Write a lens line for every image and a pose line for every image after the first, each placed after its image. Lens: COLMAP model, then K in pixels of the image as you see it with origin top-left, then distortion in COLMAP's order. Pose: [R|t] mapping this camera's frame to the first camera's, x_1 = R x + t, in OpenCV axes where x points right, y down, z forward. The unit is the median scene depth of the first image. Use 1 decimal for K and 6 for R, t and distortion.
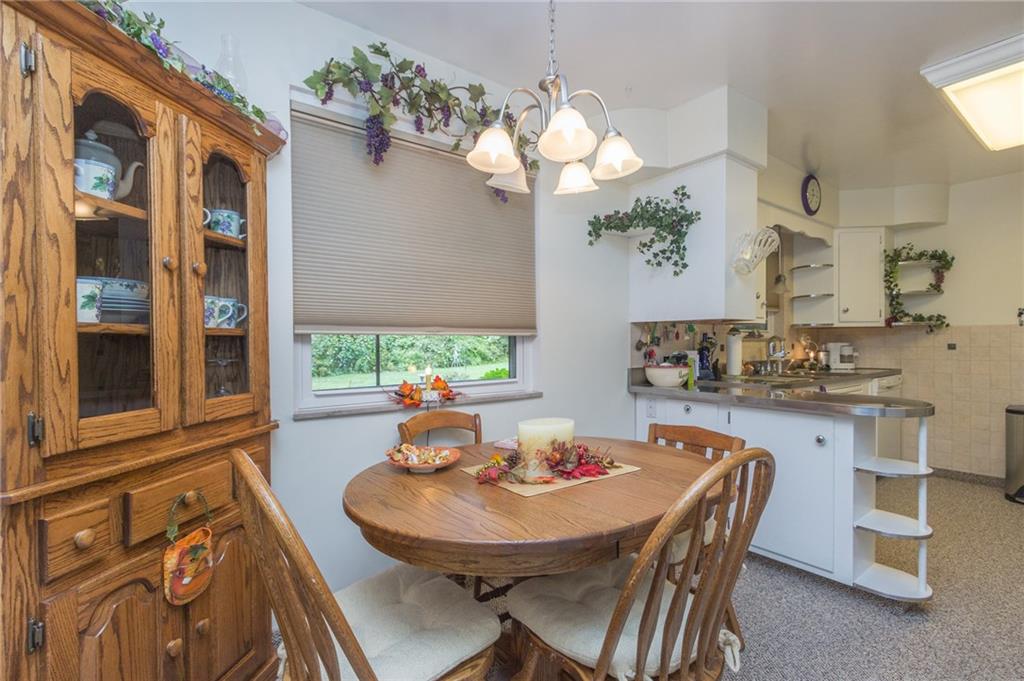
lens RADIAL K [[464.3, 0, 516.2], [0, 464.3, 346.6], [0, 0, 1]] dist [0.012341, -0.000541]
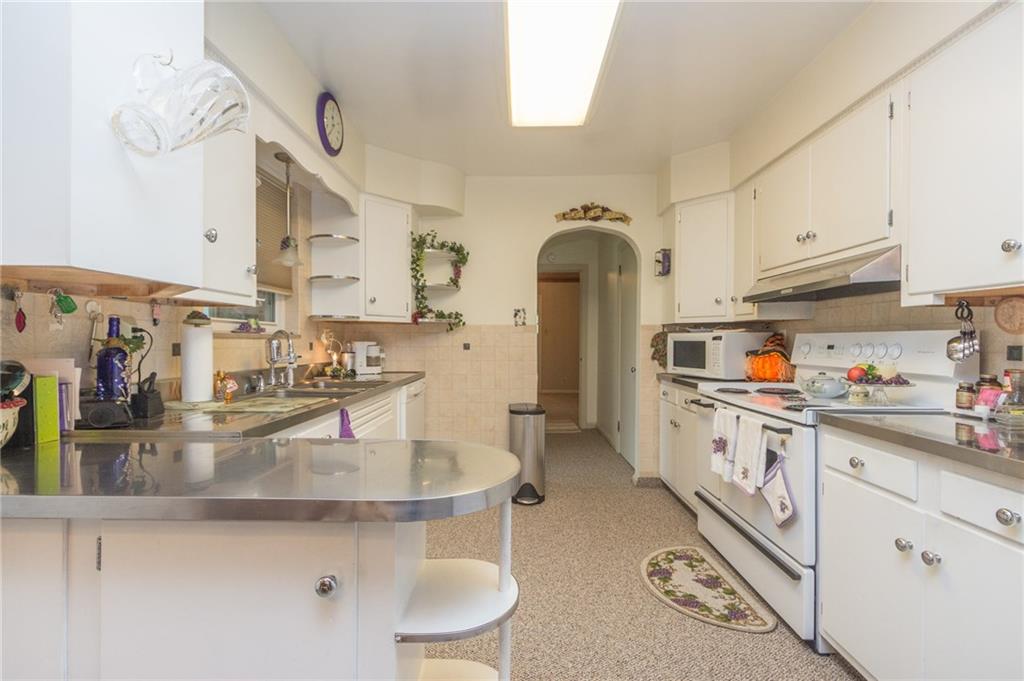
lens RADIAL K [[464.3, 0, 505.9], [0, 464.3, 342.2], [0, 0, 1]] dist [0.012341, -0.000541]
pose [[0.620923, 0.005105, 0.783855, 0.237592], [0.000199, 0.999978, -0.006671, -0.002199], [-0.783871, 0.004299, 0.620909, 0.347858]]
